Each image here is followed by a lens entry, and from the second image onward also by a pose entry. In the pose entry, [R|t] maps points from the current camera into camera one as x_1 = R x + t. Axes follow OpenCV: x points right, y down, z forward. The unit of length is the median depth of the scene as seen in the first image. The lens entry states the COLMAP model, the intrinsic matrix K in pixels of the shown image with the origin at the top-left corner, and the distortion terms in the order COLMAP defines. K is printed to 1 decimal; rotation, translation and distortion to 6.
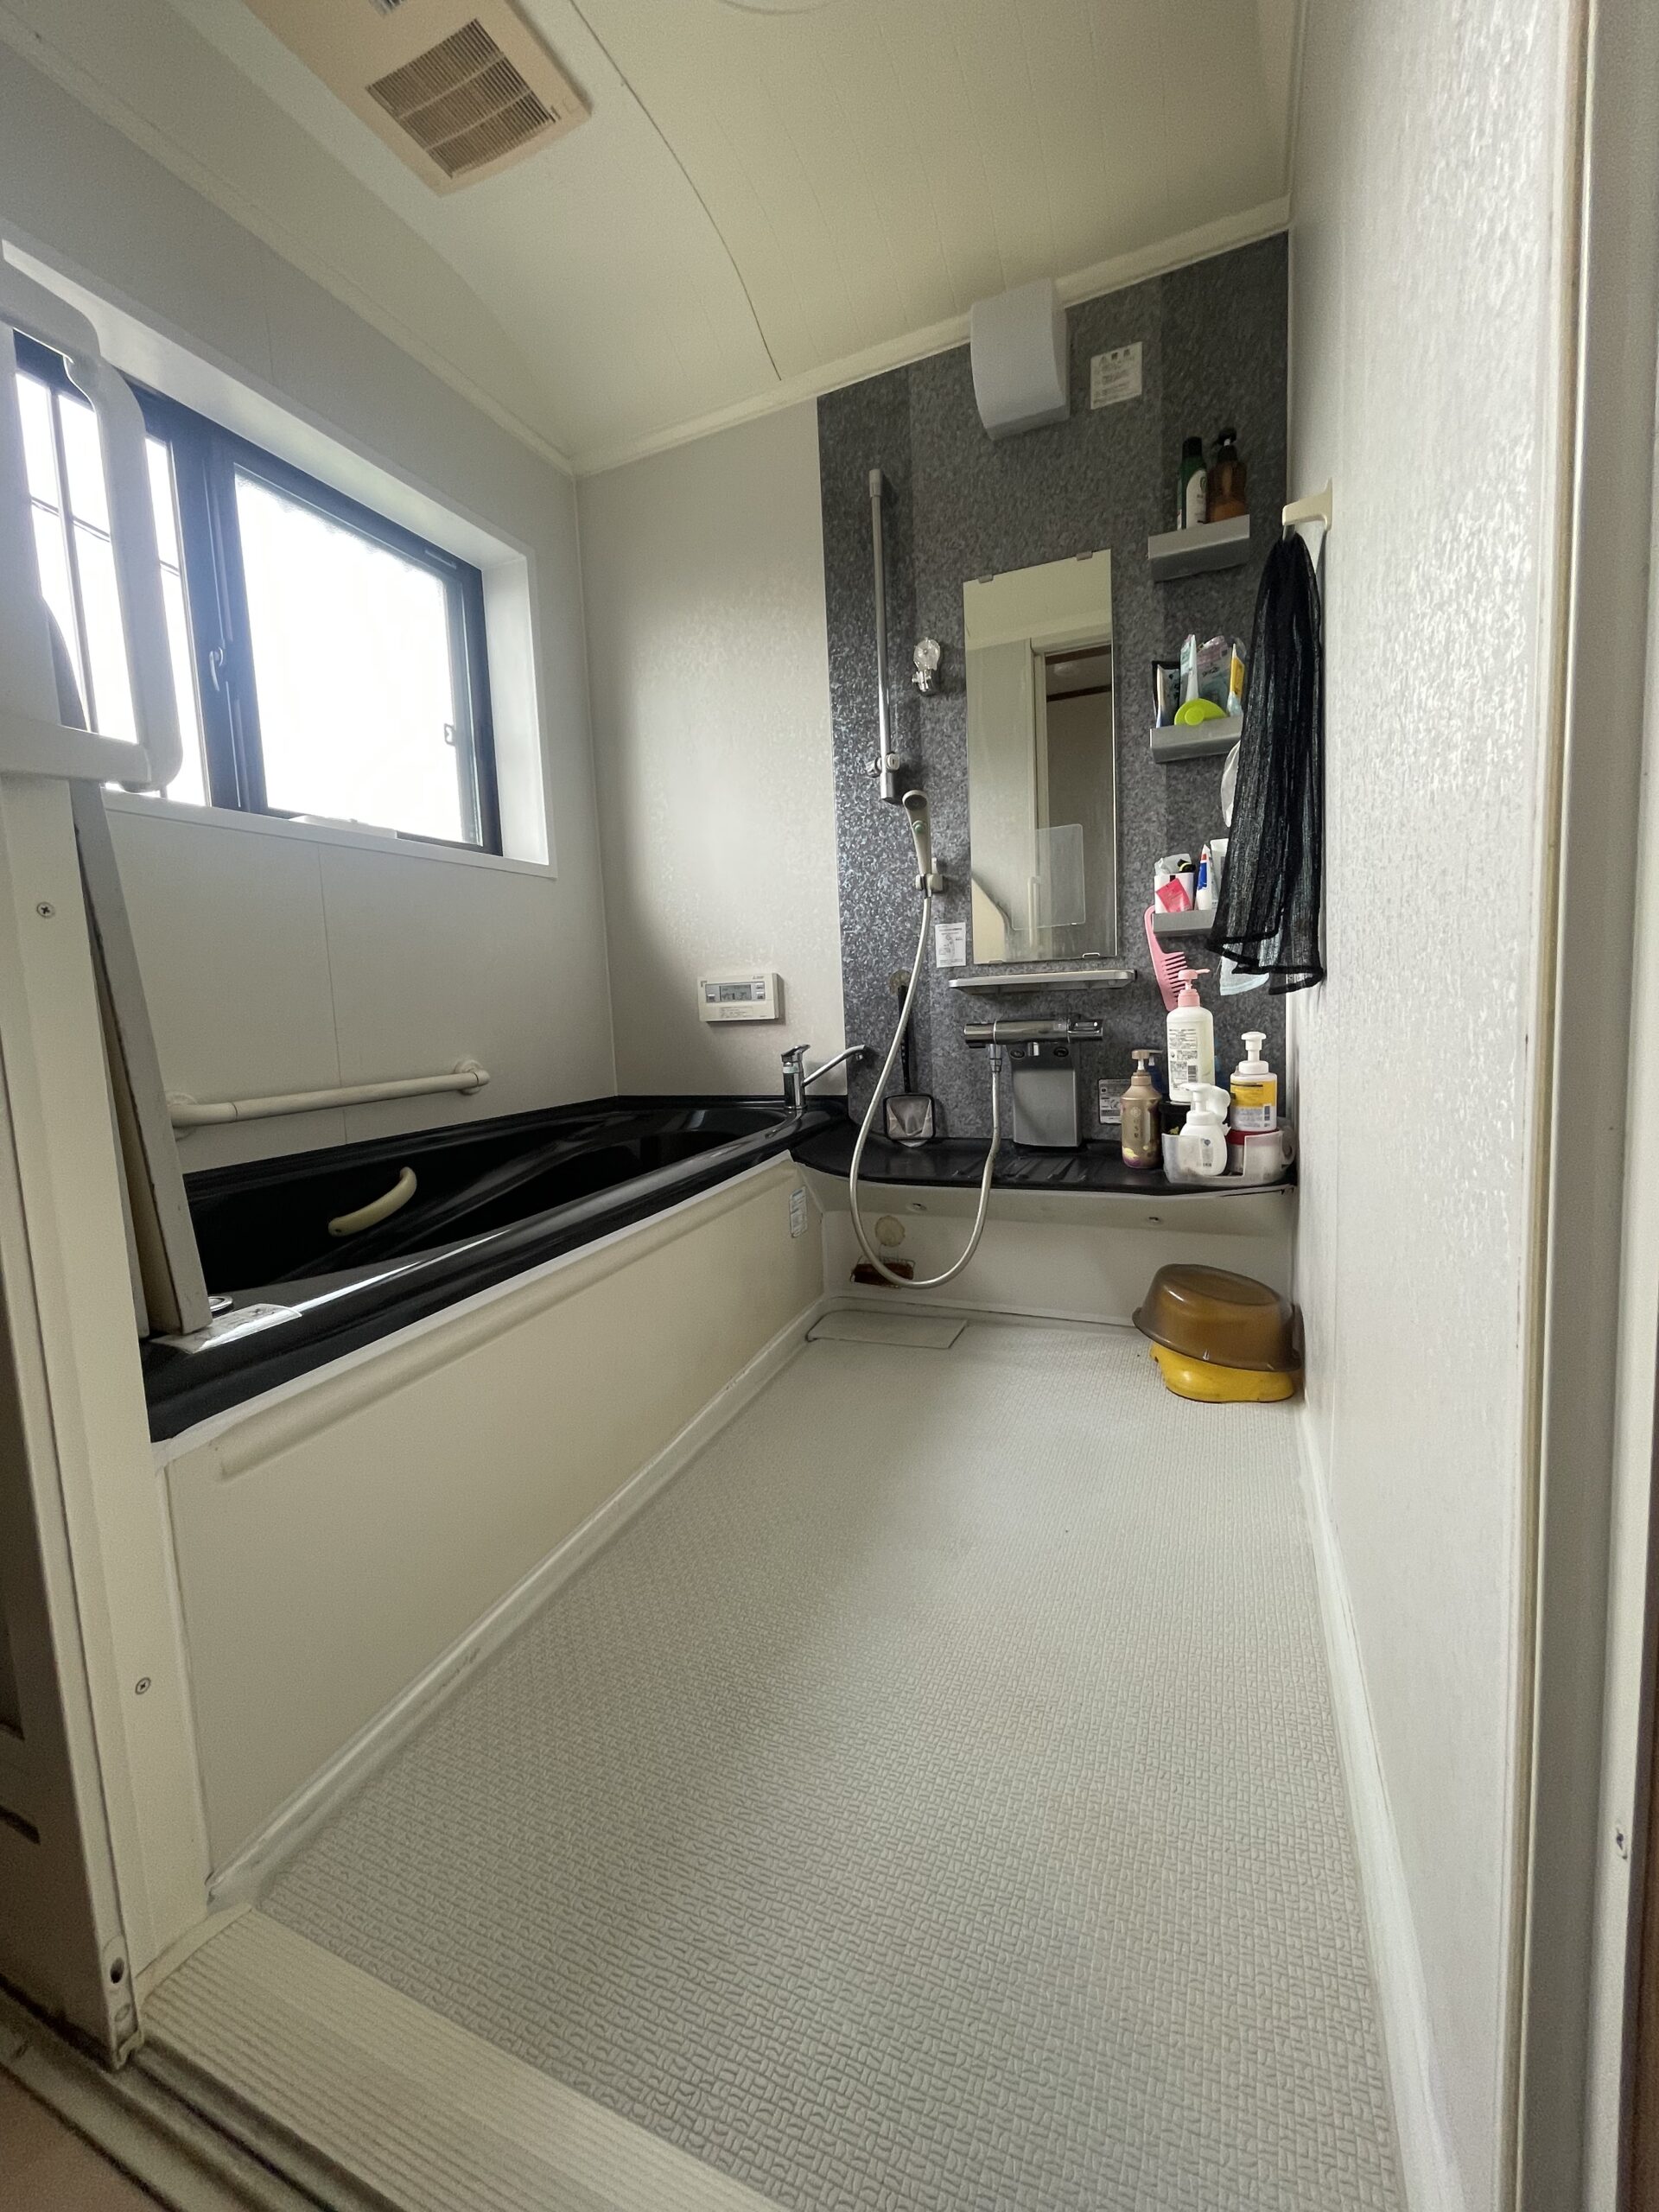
lens RADIAL K [[894.4, 0, 831.2], [0, 894.4, 1105.4], [0, 0, 1]] dist [0.003809, 0.001299]
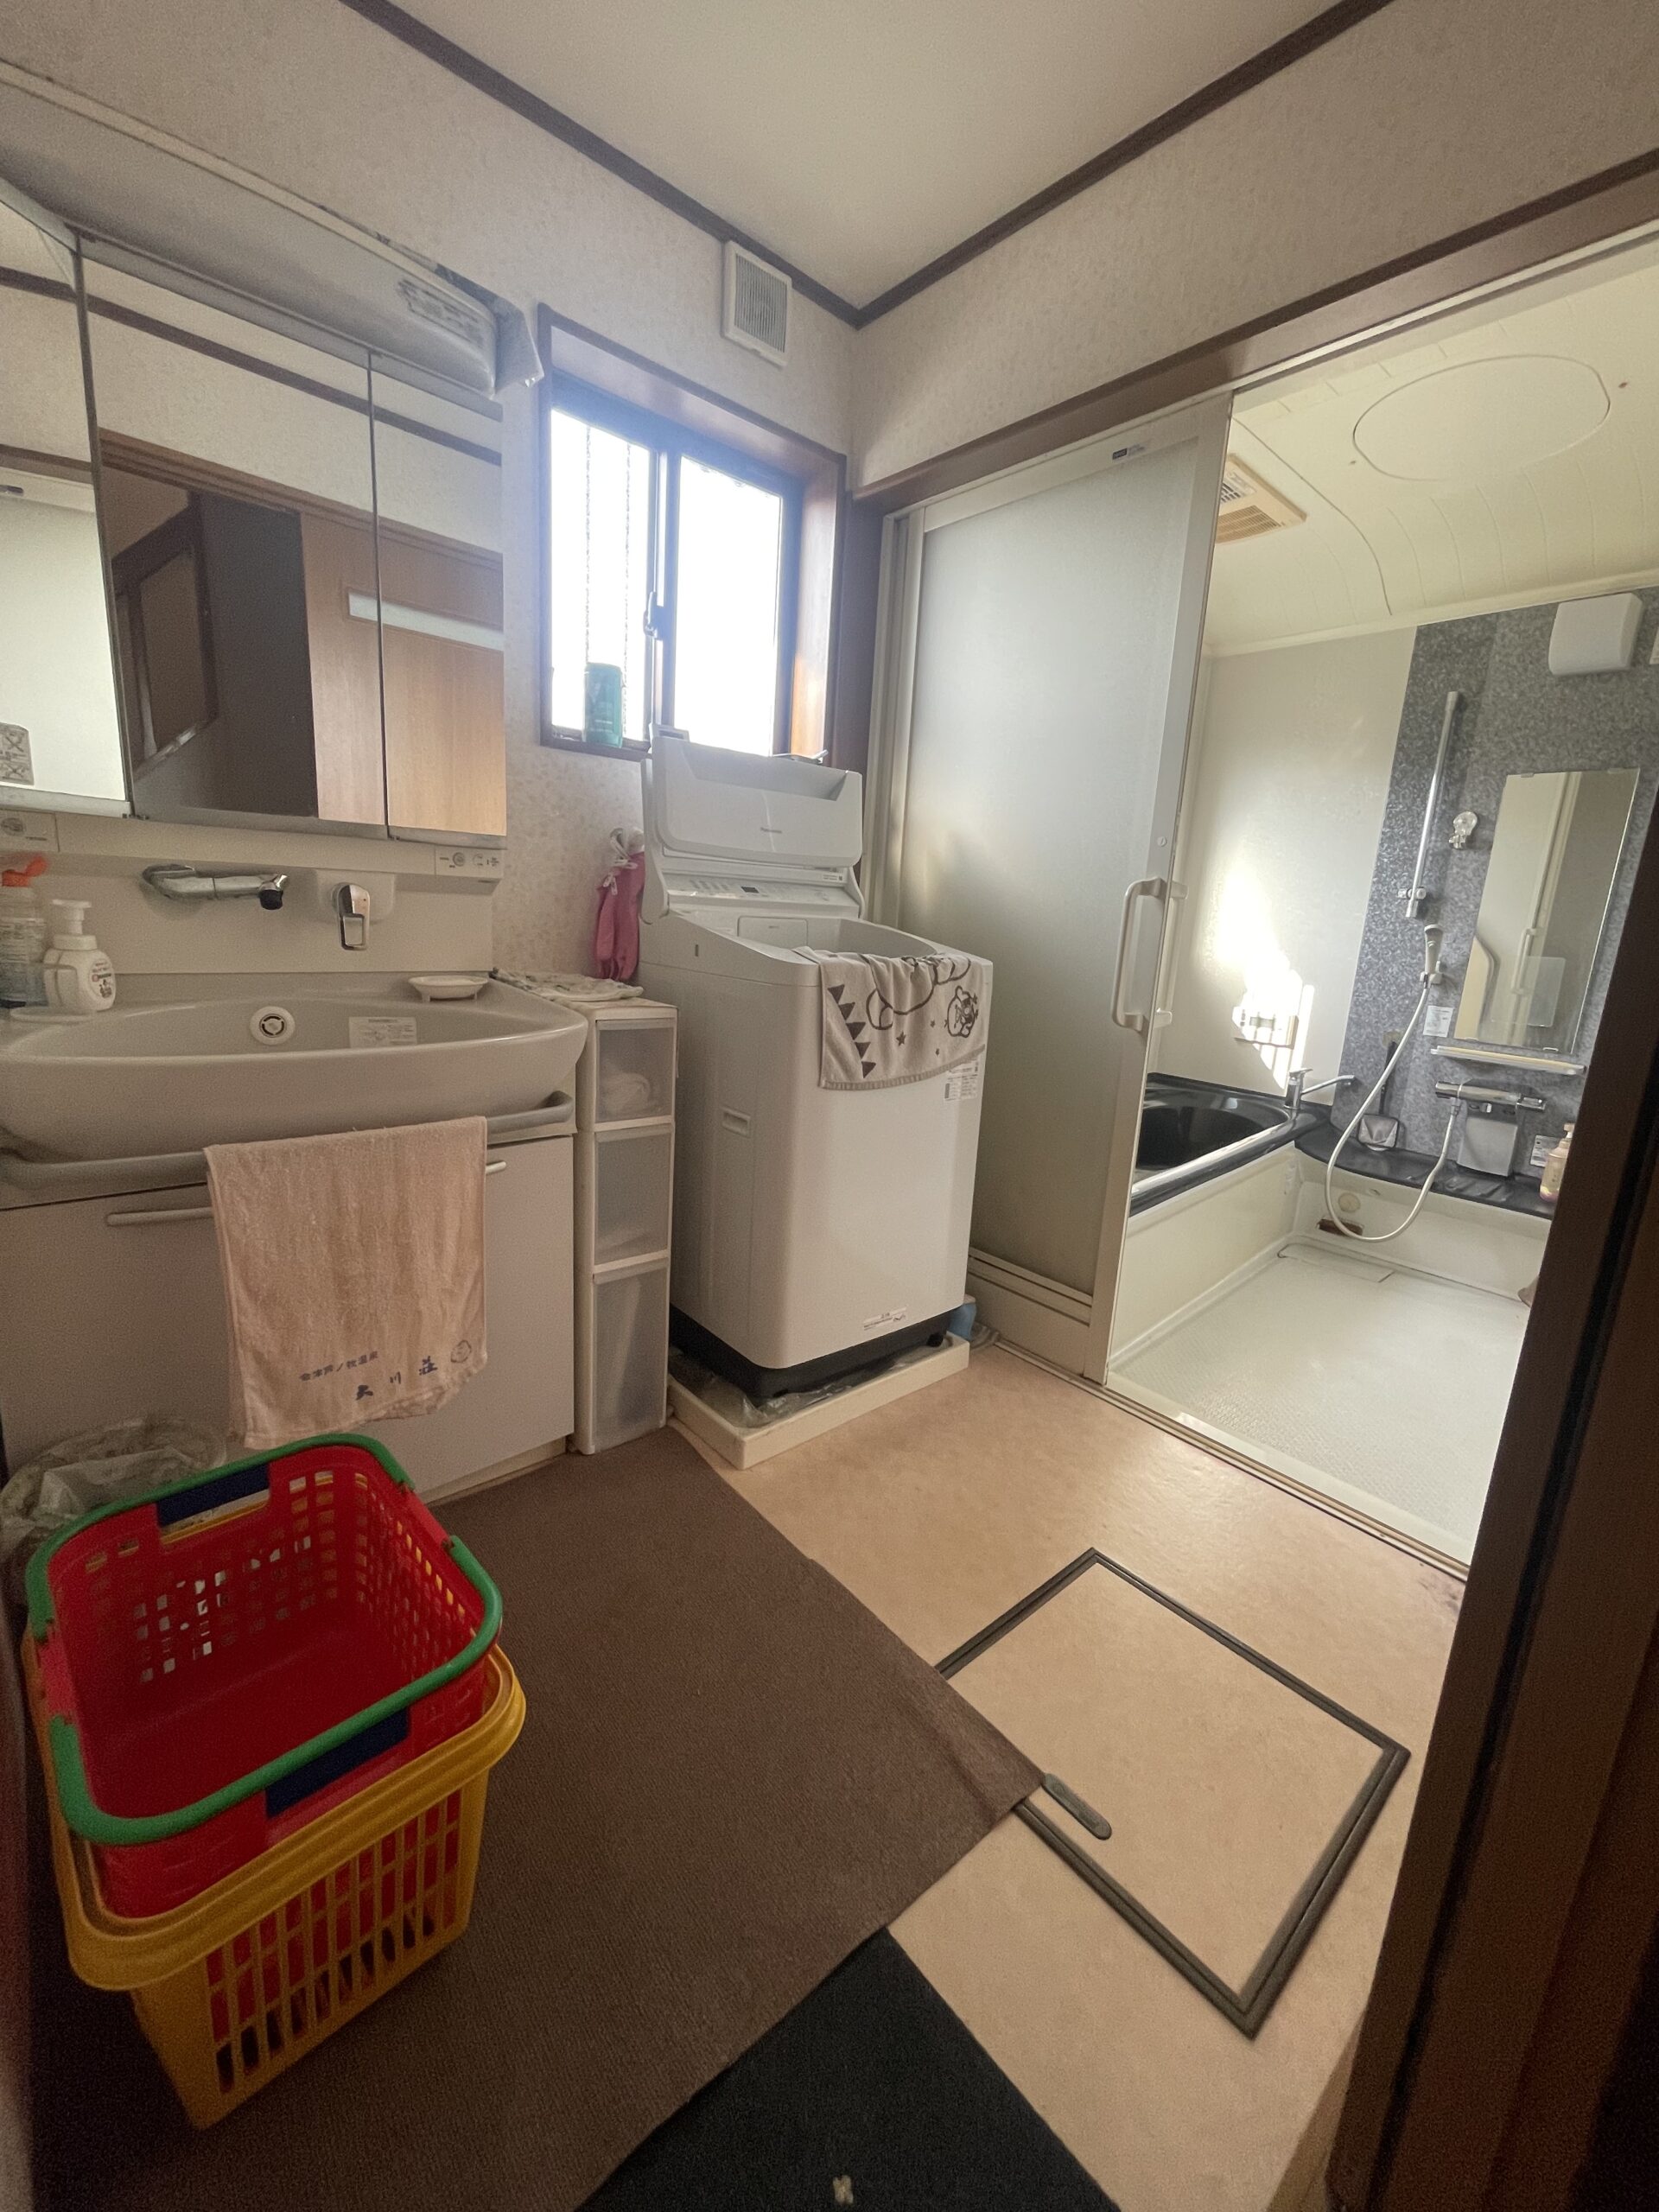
lens RADIAL K [[894.4, 0, 838.1], [0, 894.4, 1098.7], [0, 0, 1]] dist [0.003809, 0.001299]
pose [[0.907114, 0.181306, -0.379833, -0.179534], [-0.137055, 0.980517, 0.140719, -0.131794], [0.397946, -0.075590, 0.914290, -0.751091]]
